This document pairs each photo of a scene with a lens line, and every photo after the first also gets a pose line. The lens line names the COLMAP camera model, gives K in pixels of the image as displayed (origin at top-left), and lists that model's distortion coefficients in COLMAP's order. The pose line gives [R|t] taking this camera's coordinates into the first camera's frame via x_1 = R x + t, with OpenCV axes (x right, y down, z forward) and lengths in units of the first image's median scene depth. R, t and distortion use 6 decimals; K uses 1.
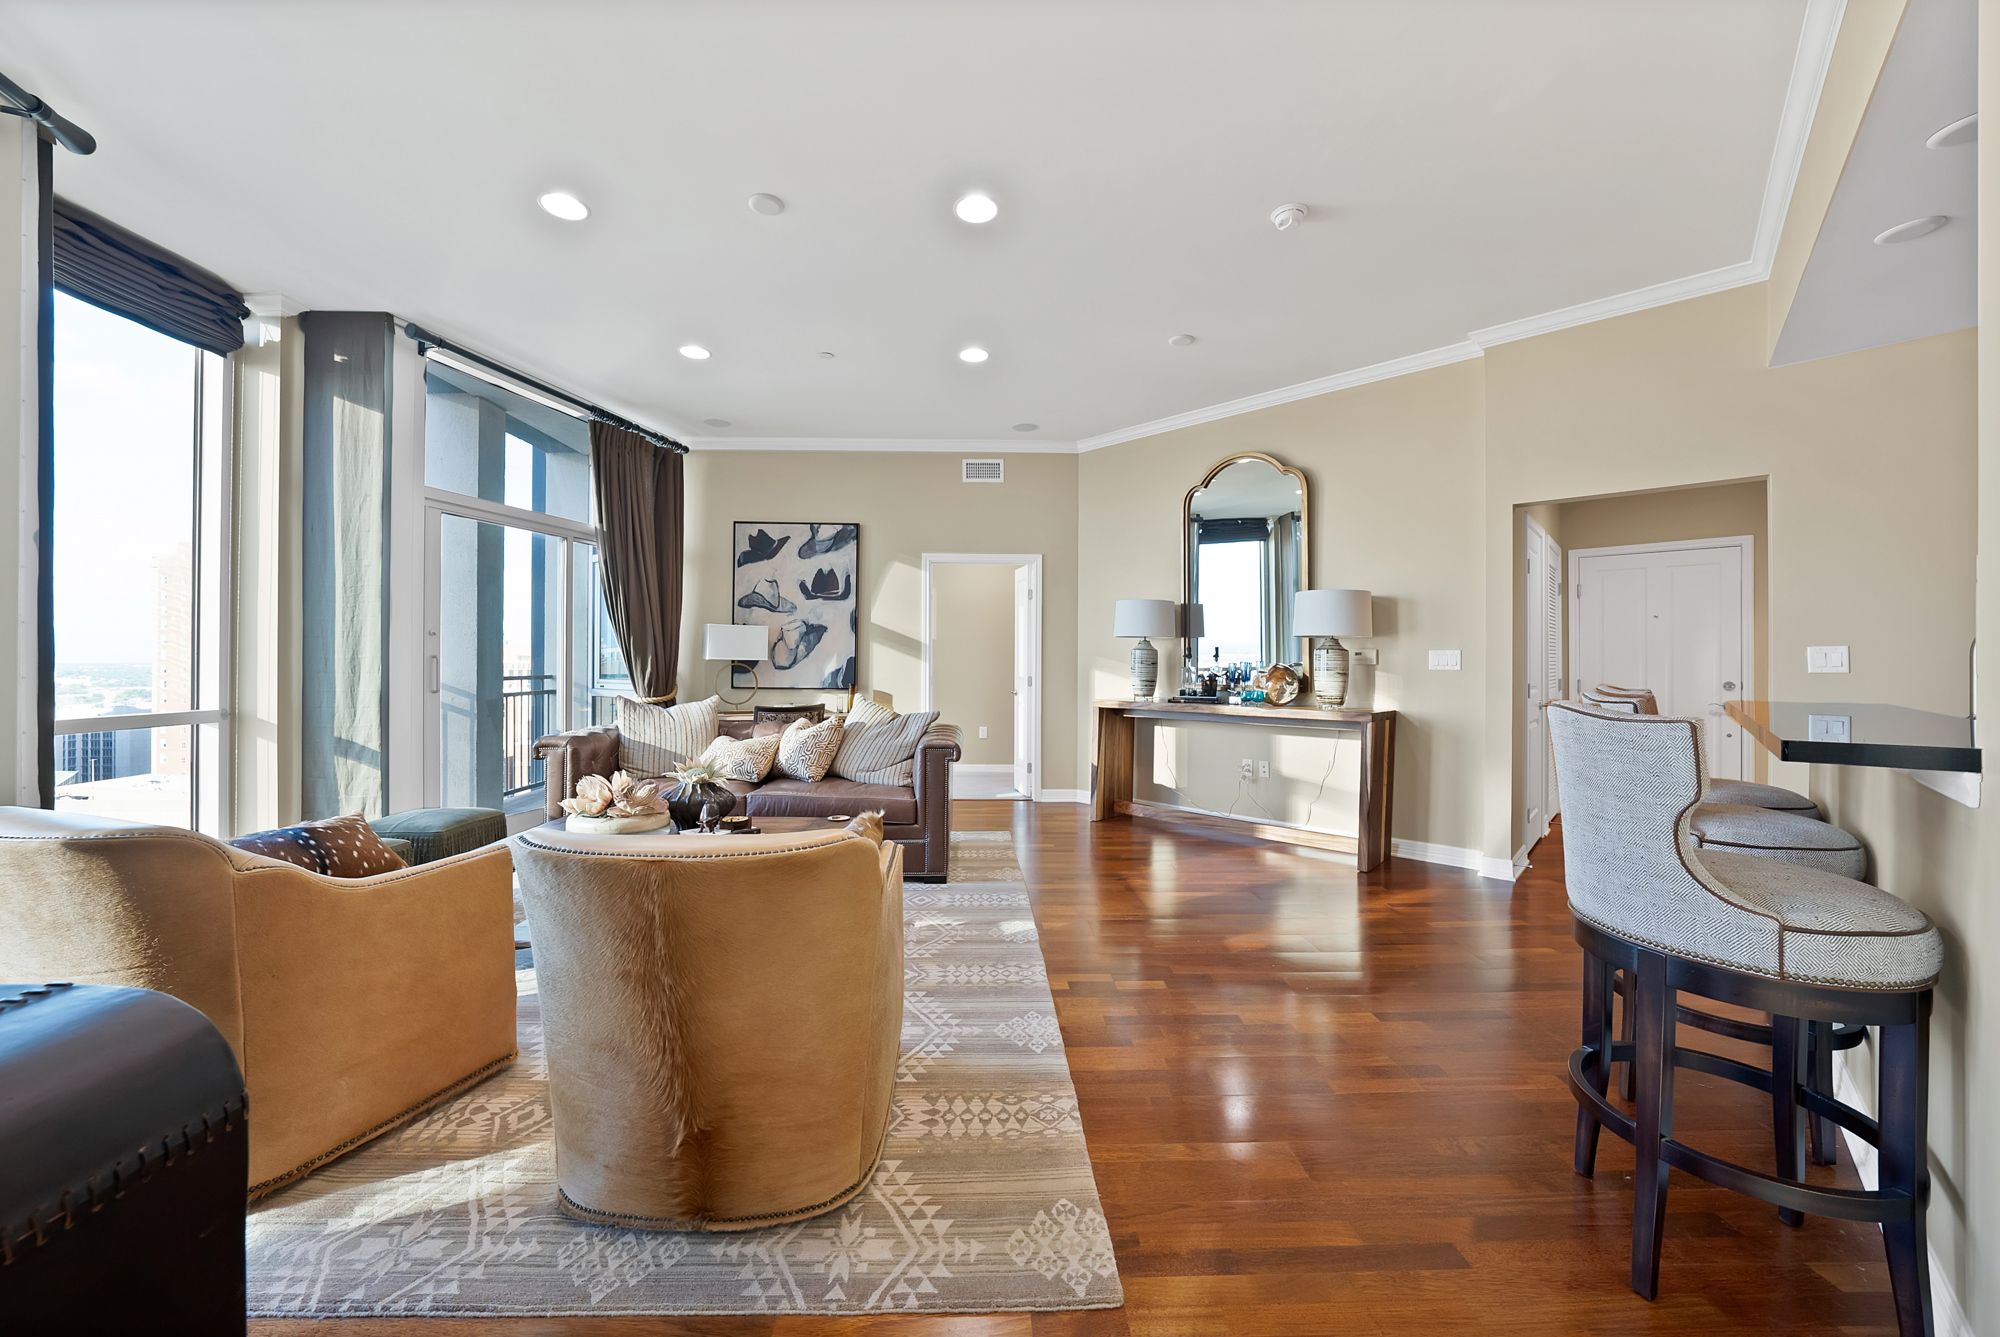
lens RADIAL K [[717.0, 0, 997.4], [0, 717.0, 657.2], [0, 0, 1]] dist [-0.031506, 0.006097]
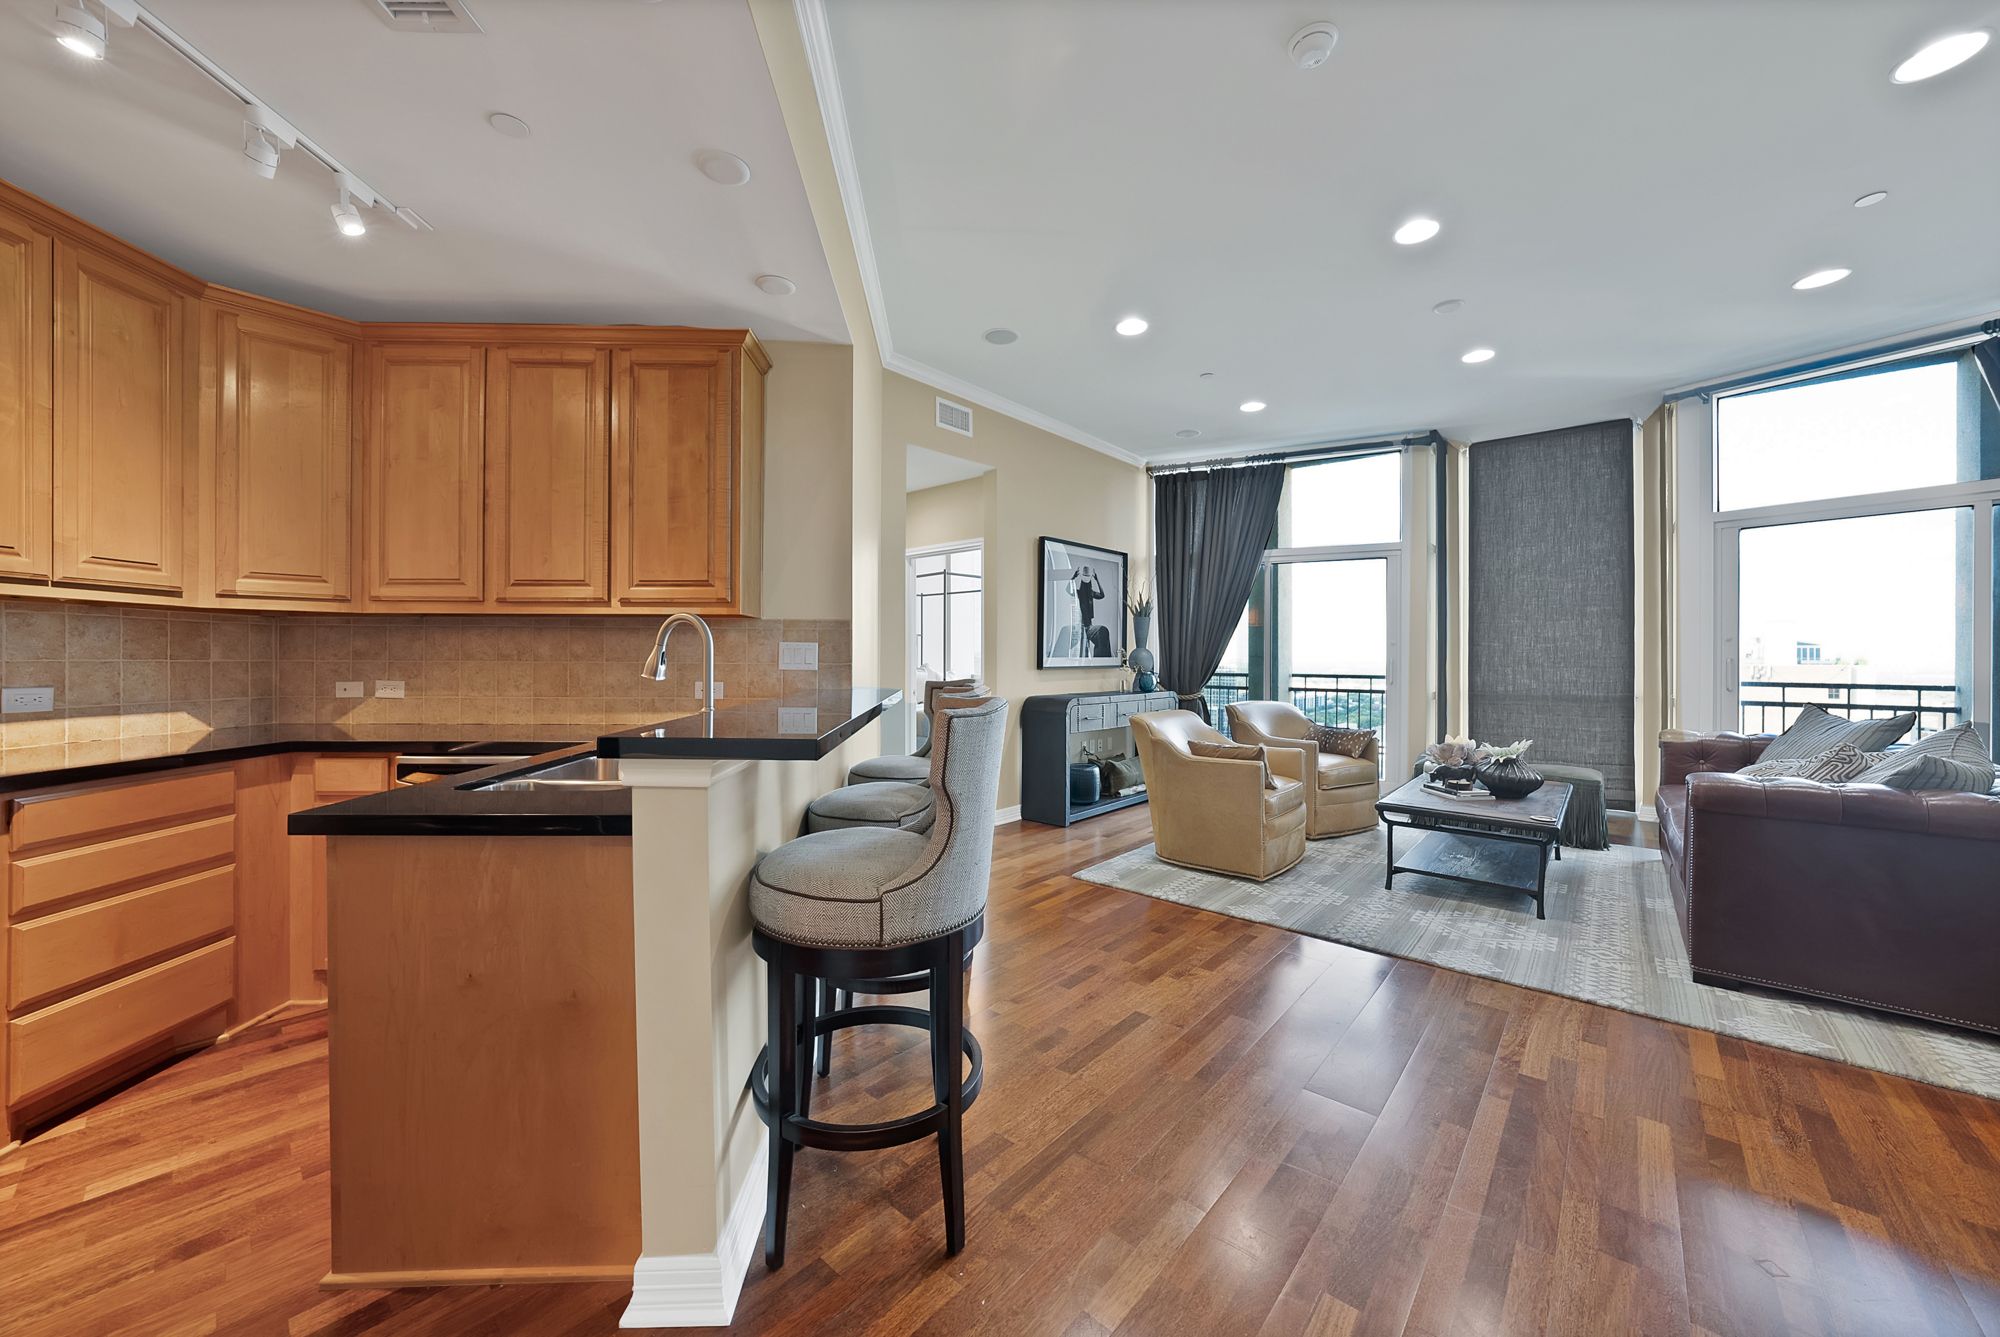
lens RADIAL K [[724.0, 0, 984.5], [0, 724.0, 658.7], [0, 0, 1]] dist [-0.032786, 0.007378]
pose [[-0.694622, -0.004263, -0.719362, 0.799674], [-0.001367, 0.999988, -0.004606, 0.005031], [0.719373, -0.002217, -0.694620, 0.867059]]
